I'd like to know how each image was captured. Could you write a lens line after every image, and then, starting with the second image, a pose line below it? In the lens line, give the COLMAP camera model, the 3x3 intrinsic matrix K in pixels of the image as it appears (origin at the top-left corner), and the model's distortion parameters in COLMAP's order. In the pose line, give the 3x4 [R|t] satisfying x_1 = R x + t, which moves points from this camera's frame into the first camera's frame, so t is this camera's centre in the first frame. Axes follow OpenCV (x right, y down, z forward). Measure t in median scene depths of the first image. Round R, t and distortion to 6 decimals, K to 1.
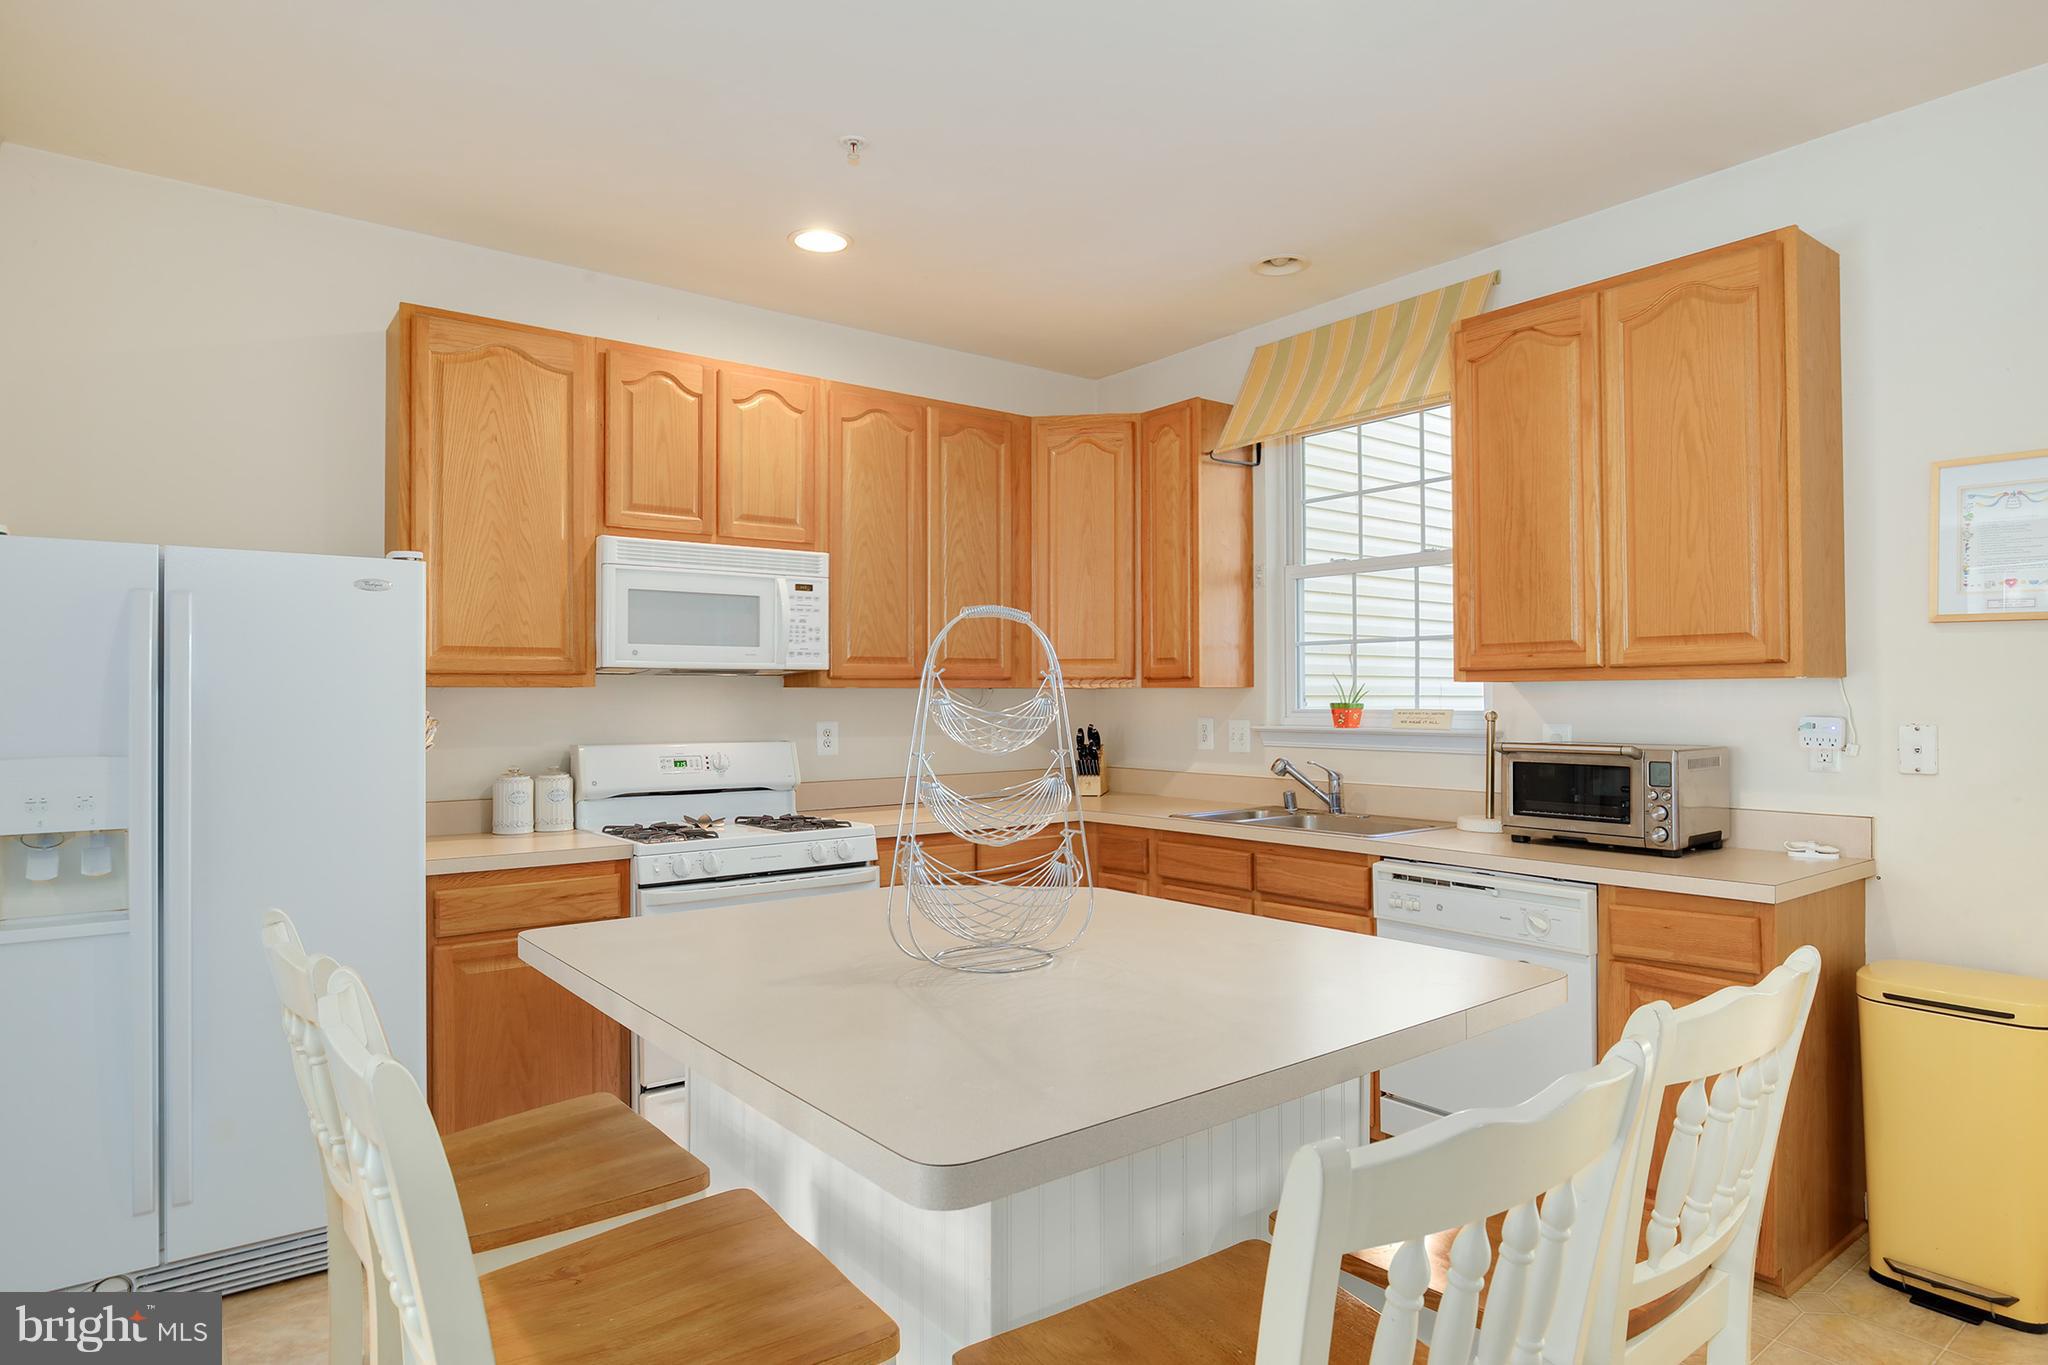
lens RADIAL K [[1140.8, 0, 1022.4], [0, 1140.8, 686.5], [0, 0, 1]] dist [-0.007352, 0.000387]
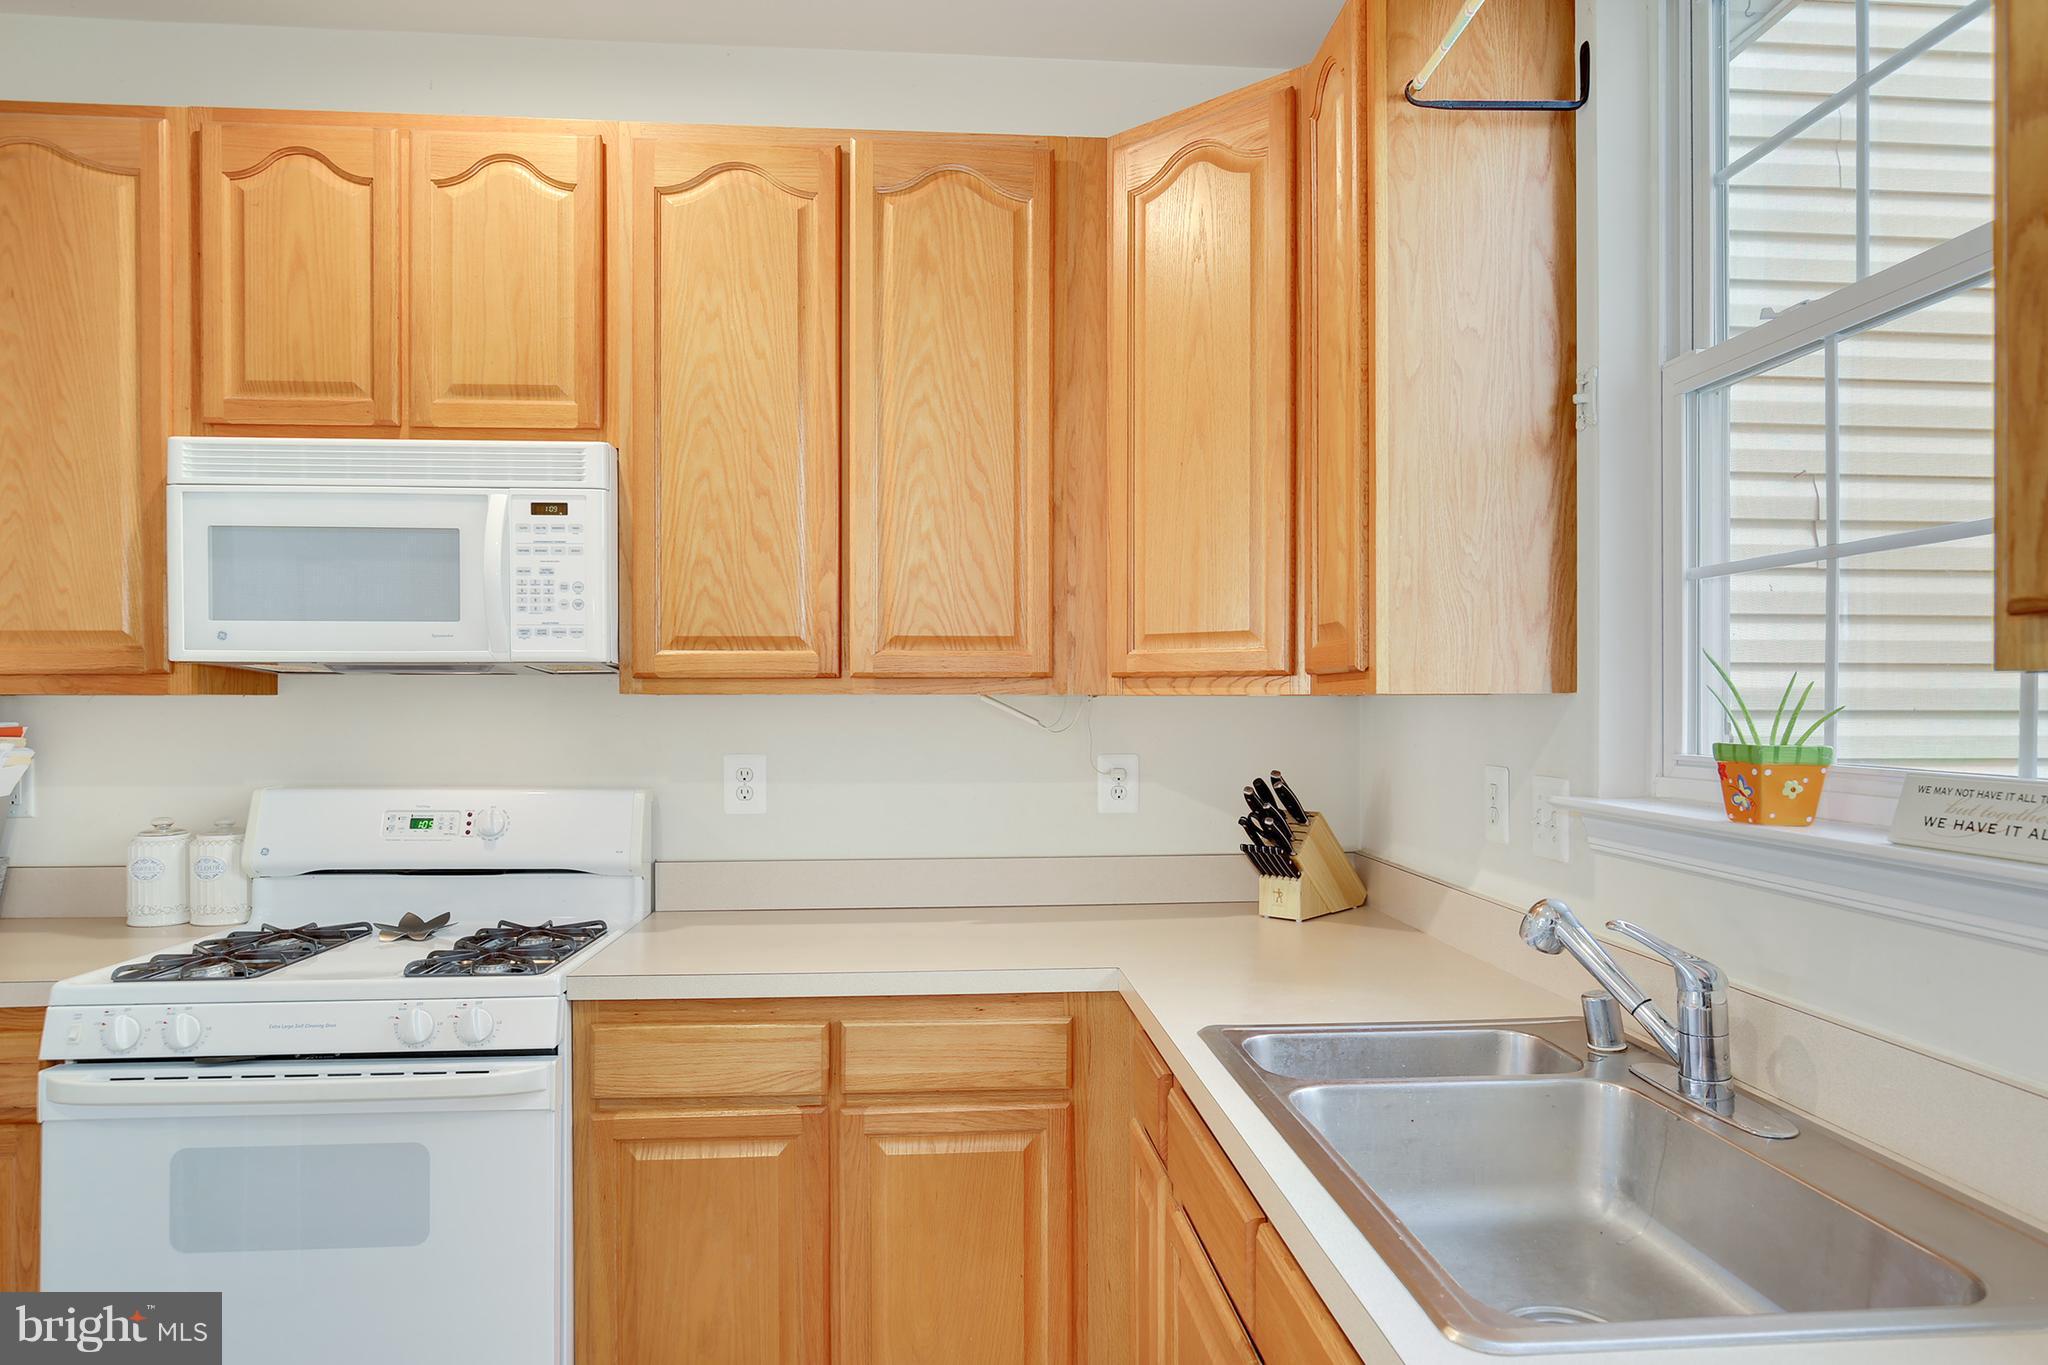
lens RADIAL K [[1225.2, 0, 1028.7], [0, 1225.2, 709.5], [0, 0, 1]] dist [-0.008317, 0.000394]
pose [[0.841683, 0.006967, -0.539927, 0.311950], [0.001754, 0.999876, 0.015636, -0.001003], [0.539969, -0.014108, 0.841566, 0.640046]]
